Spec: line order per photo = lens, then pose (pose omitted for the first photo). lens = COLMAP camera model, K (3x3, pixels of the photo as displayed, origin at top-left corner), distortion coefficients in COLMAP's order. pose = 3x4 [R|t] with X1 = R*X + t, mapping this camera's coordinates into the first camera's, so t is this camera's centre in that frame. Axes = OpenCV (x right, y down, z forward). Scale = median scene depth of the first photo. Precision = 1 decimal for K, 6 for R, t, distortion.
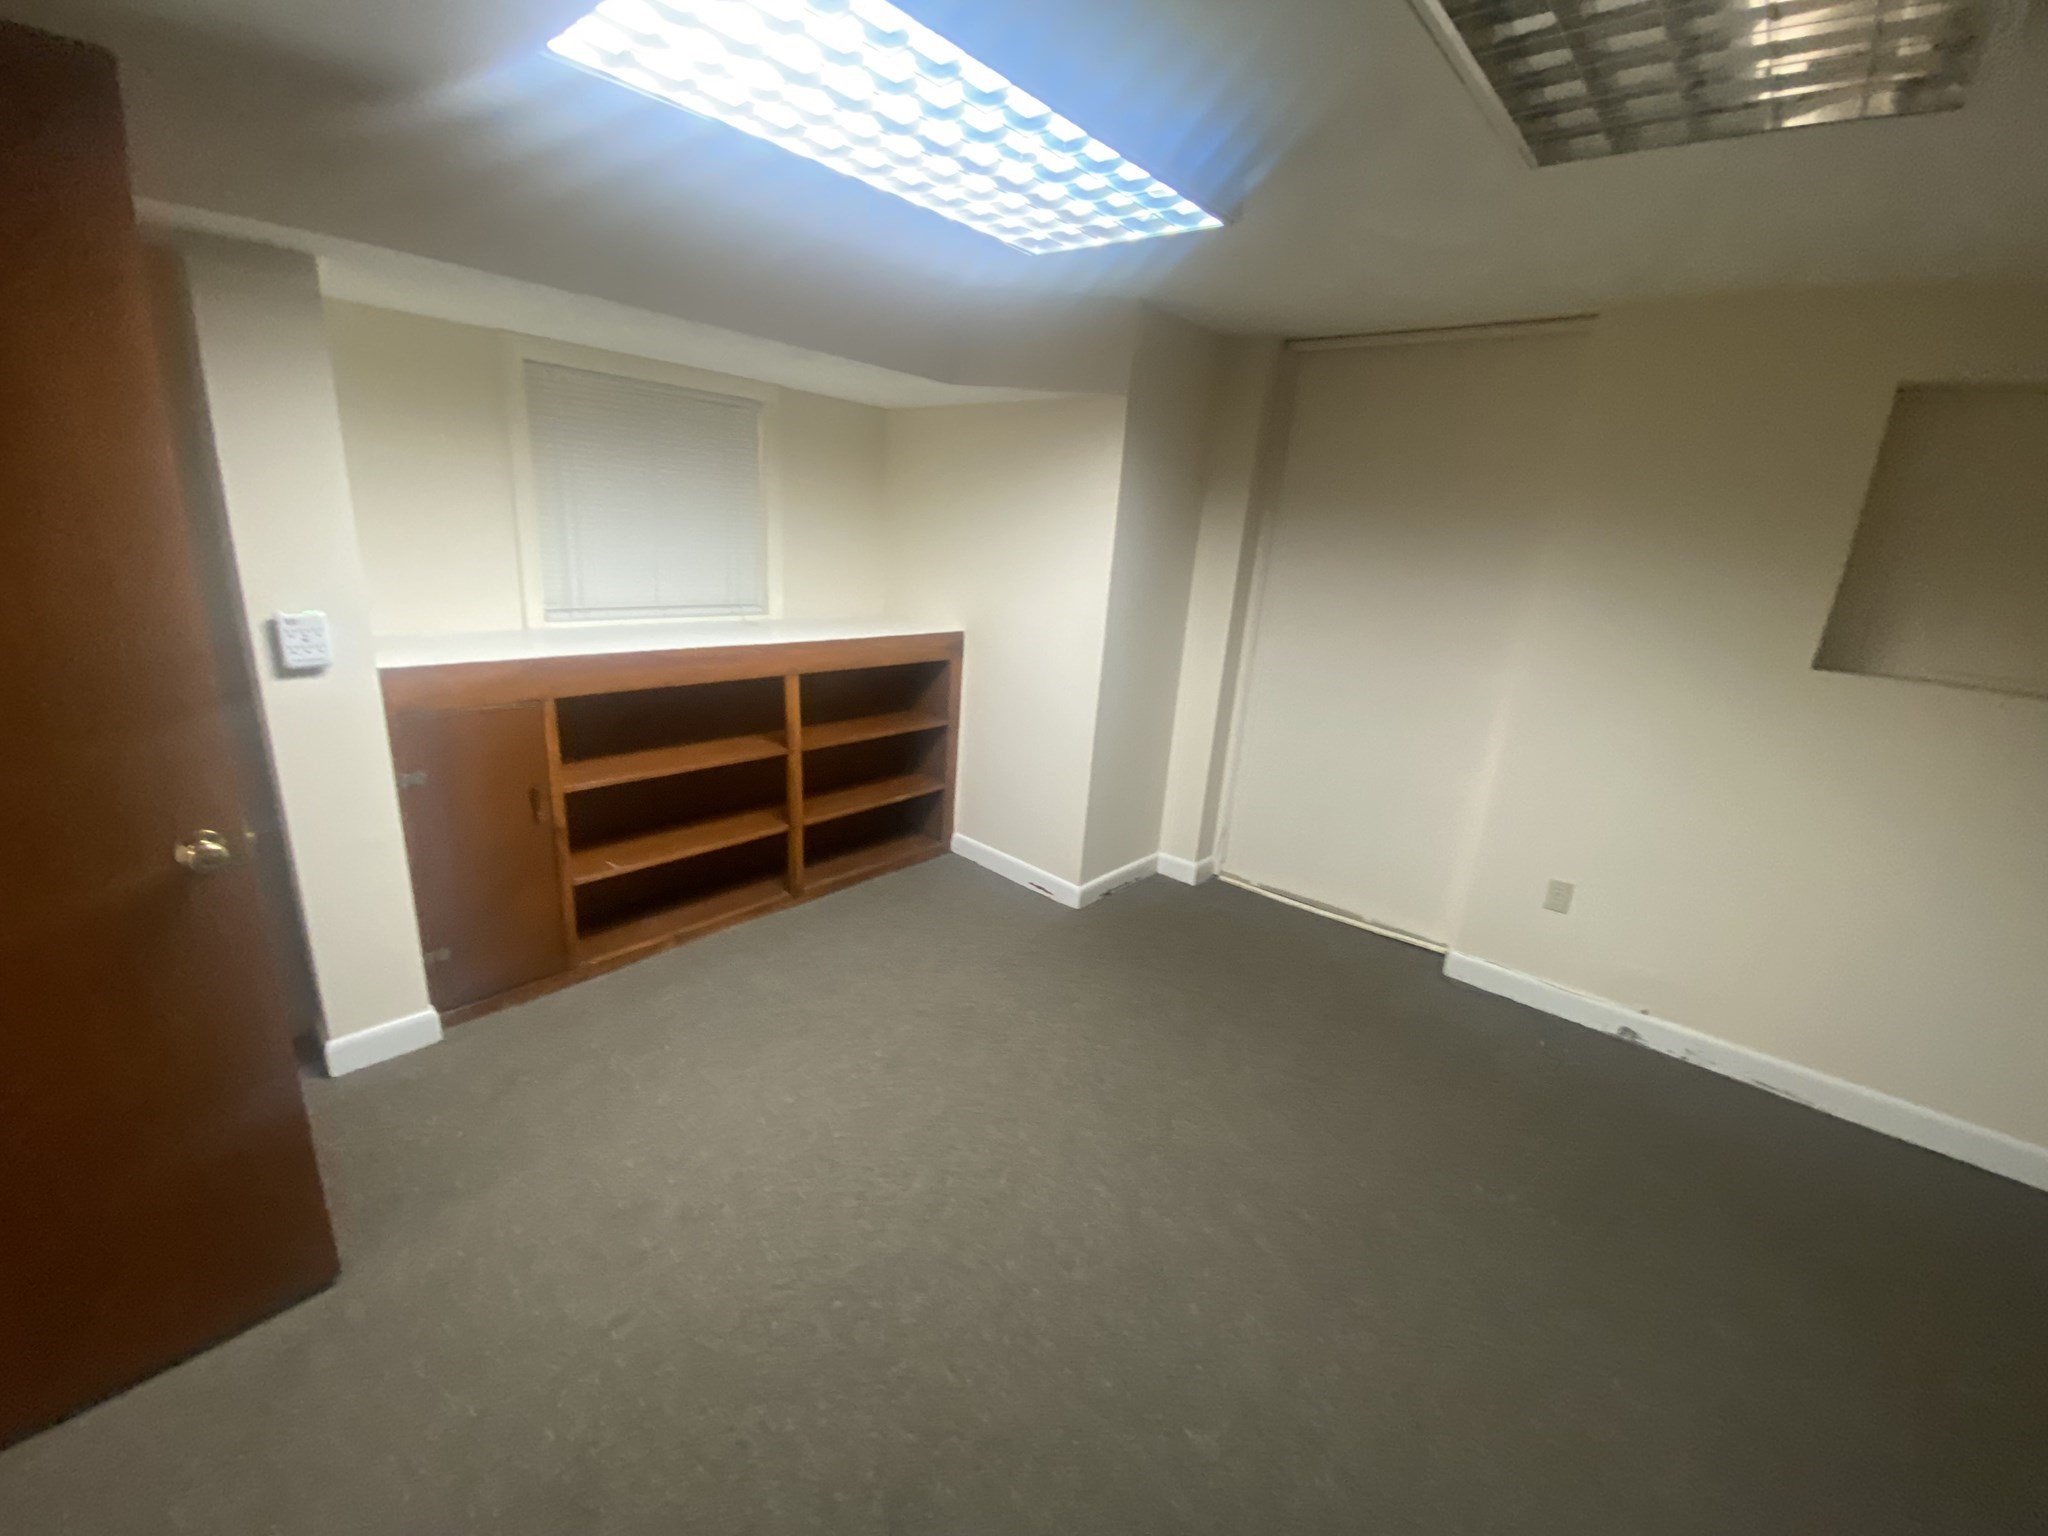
lens RADIAL K [[832.4, 0, 1026.7], [0, 832.4, 760.5], [0, 0, 1]] dist [0.012485, 0.000014]
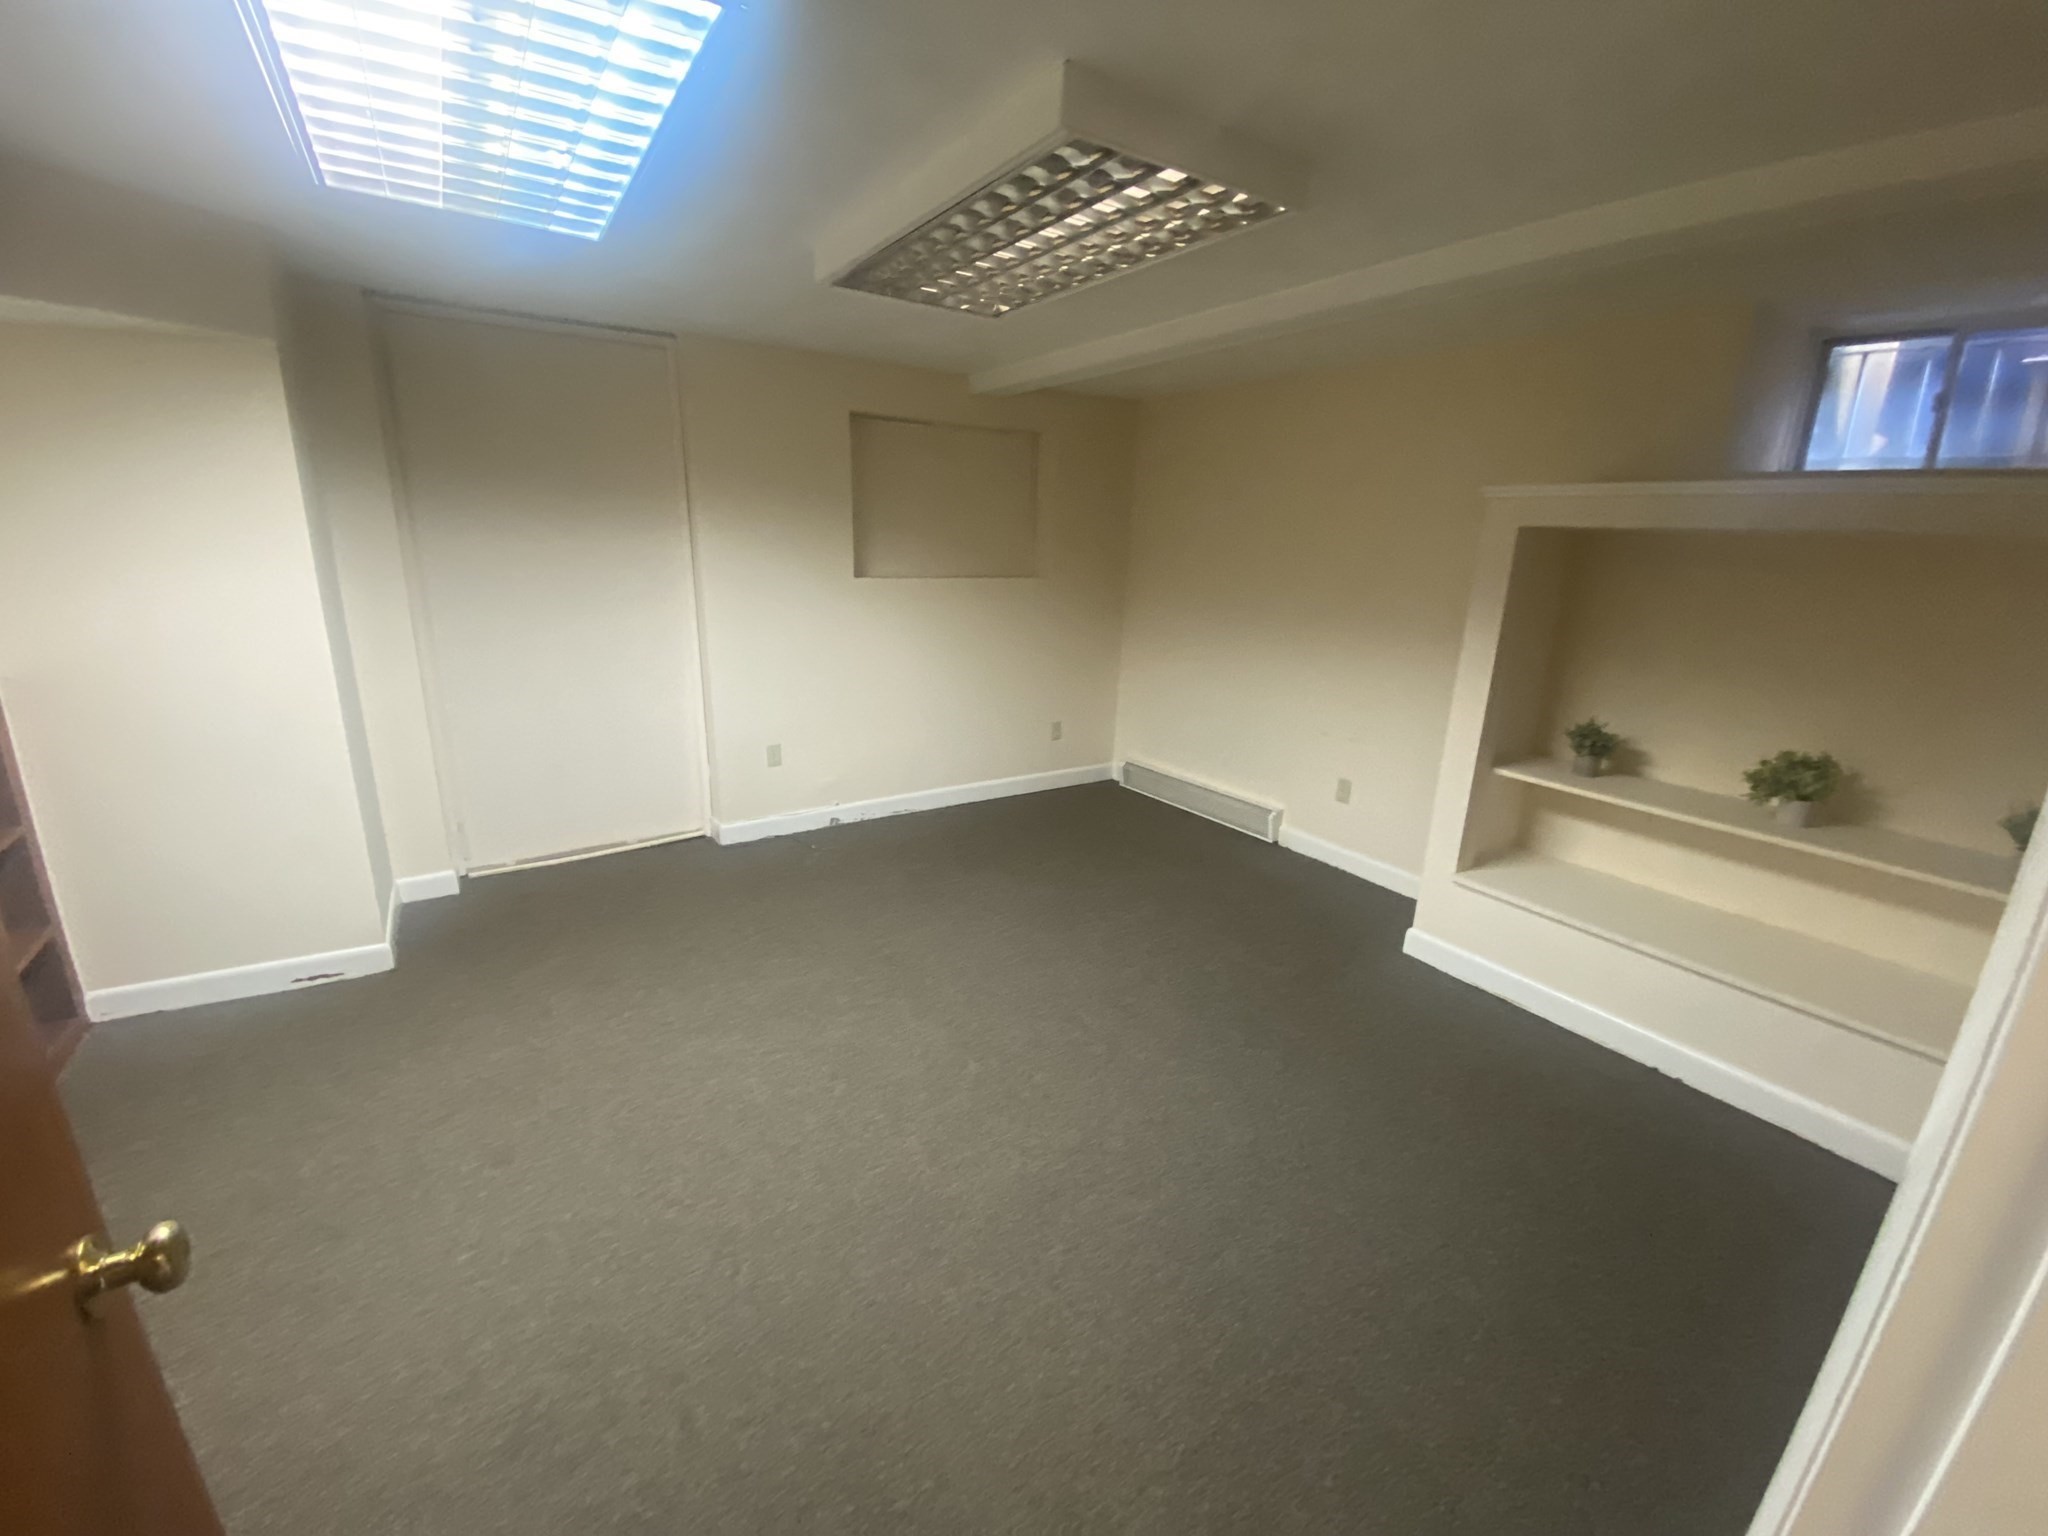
lens RADIAL K [[832.4, 0, 1026.7], [0, 832.4, 760.5], [0, 0, 1]] dist [0.012485, 0.000014]
pose [[0.258751, -0.315189, 0.913074, -0.502865], [0.243807, 0.935971, 0.254002, -0.077959], [-0.934669, 0.156890, 0.319029, 0.126102]]
